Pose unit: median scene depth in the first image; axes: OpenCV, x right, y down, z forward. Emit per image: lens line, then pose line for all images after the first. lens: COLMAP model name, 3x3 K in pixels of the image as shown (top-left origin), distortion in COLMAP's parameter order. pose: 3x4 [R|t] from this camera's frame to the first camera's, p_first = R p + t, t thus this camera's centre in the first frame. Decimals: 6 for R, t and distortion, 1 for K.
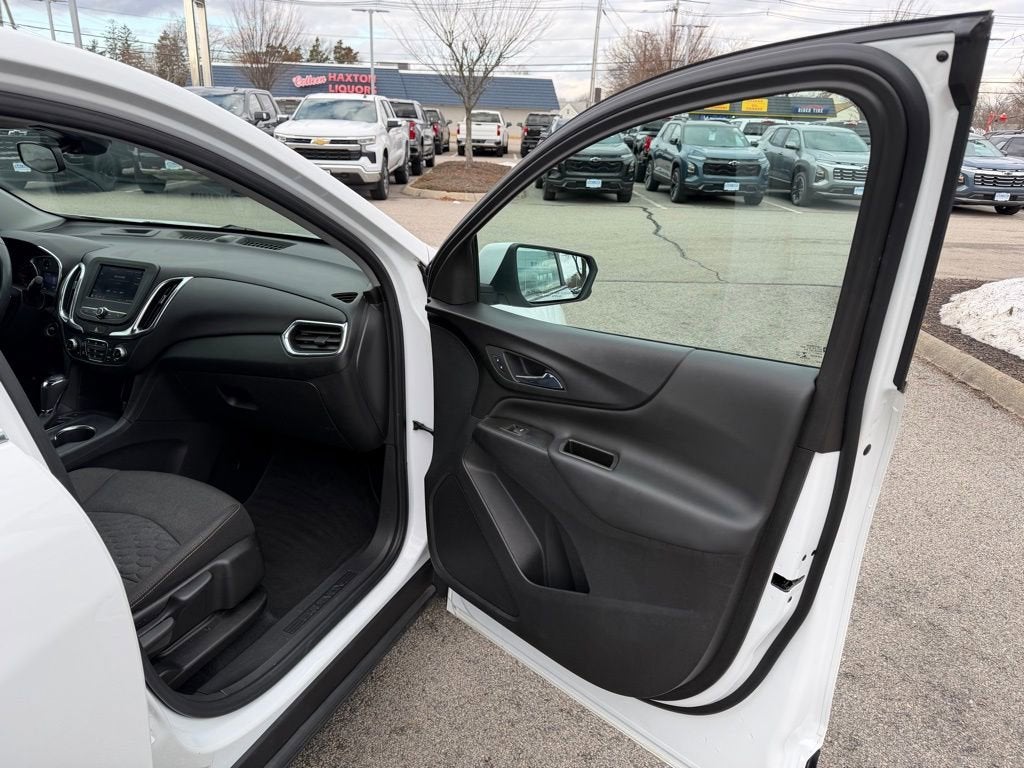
lens RADIAL K [[704.9, 0, 512.0], [0, 704.9, 384.0], [0, 0, 1]] dist [0.097320, -0.130145]
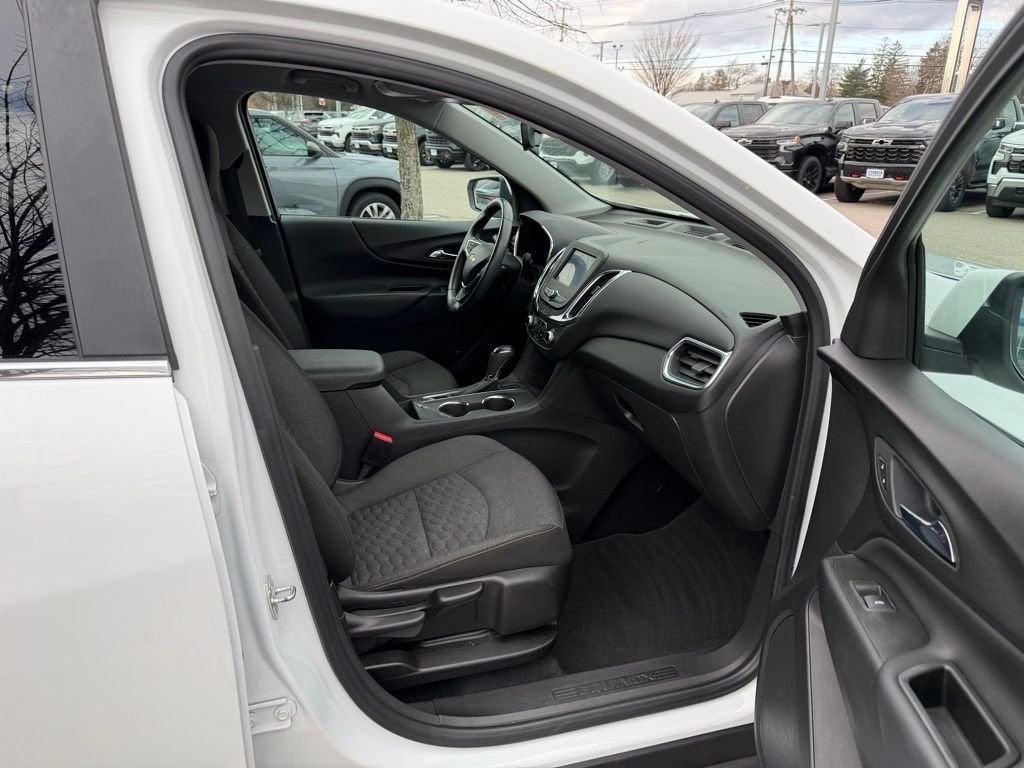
lens RADIAL K [[704.9, 0, 512.0], [0, 704.9, 384.0], [0, 0, 1]] dist [0.097320, -0.130145]
pose [[0.634999, 0.240767, -0.734036, 0.164084], [-0.249285, 0.963223, 0.100290, -0.067612], [0.731187, 0.119300, 0.671665, 0.319285]]
